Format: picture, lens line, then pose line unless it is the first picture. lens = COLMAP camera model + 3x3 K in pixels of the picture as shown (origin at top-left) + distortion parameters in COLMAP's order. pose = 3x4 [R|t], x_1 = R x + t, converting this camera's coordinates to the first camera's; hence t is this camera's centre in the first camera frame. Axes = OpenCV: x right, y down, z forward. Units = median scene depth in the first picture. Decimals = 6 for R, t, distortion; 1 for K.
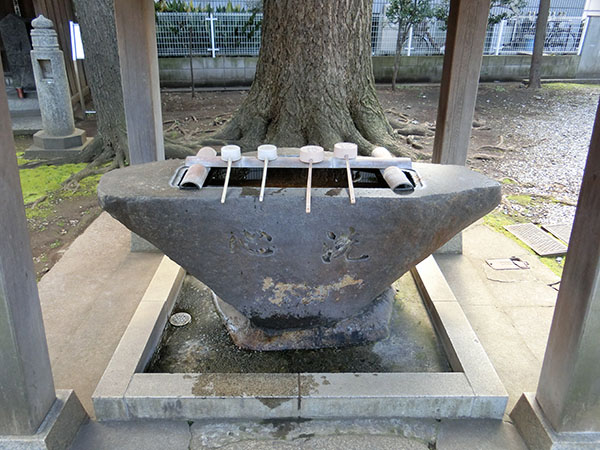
lens RADIAL K [[468.3, 0, 279.2], [0, 468.3, 223.1], [0, 0, 1]] dist [0.009476, -0.015830]
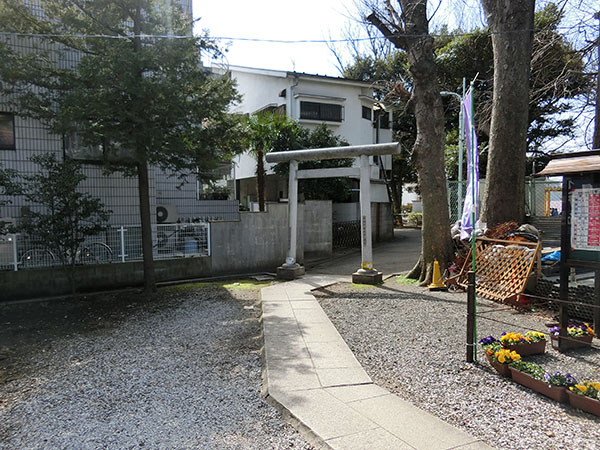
lens RADIAL K [[468.3, 0, 295.3], [0, 468.3, 225.8], [0, 0, 1]] dist [0.009476, -0.015830]
pose [[0.890038, -0.040053, 0.454124, 0.361894], [0.214731, 0.915544, -0.340102, -0.021414], [-0.402148, 0.400218, 0.823470, 0.029357]]
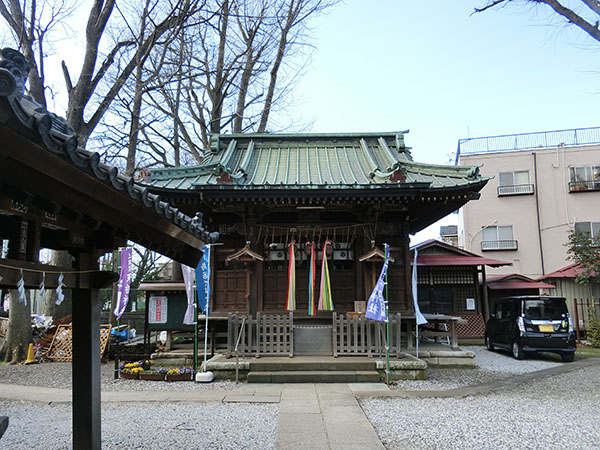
lens RADIAL K [[468.3, 0, 294.5], [0, 468.3, 226.8], [0, 0, 1]] dist [0.009476, -0.015830]
pose [[0.024734, 0.140085, 0.989831, -0.301692], [0.429293, 0.892704, -0.137066, -0.003277], [-0.902827, 0.428317, -0.038057, -0.057874]]
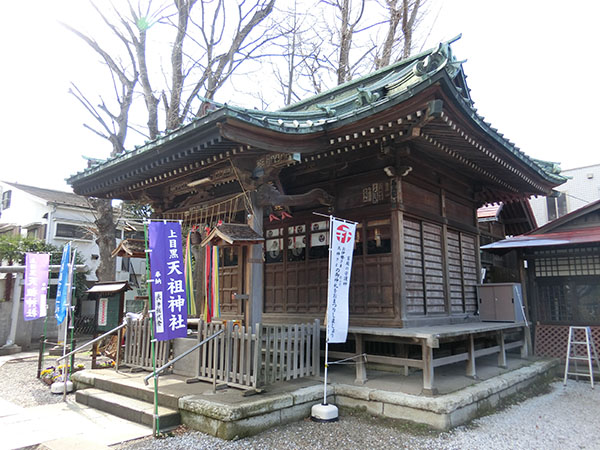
lens RADIAL K [[468.3, 0, 297.5], [0, 468.3, 225.1], [0, 0, 1]] dist [0.009476, -0.015830]
pose [[0.688478, 0.101867, 0.718068, 0.342969], [0.319750, 0.846036, -0.426595, 0.323036], [-0.650967, 0.523304, 0.549905, -0.729034]]
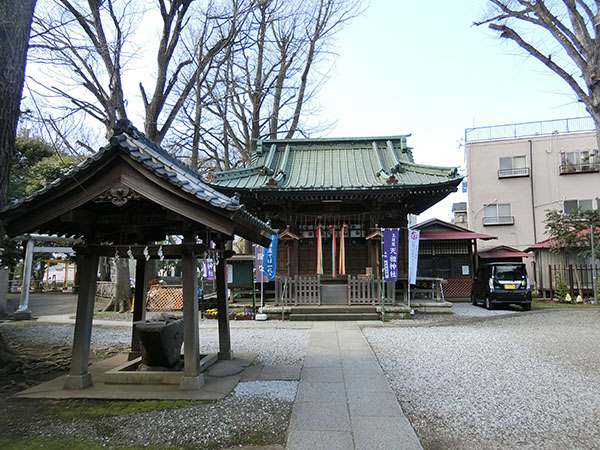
lens RADIAL K [[468.3, 0, 306.7], [0, 468.3, 216.1], [0, 0, 1]] dist [0.009476, -0.015830]
pose [[0.065599, 0.101125, 0.992709, -0.784751], [0.433648, 0.893105, -0.119634, 0.016481], [-0.898691, 0.438334, 0.014734, -0.080278]]
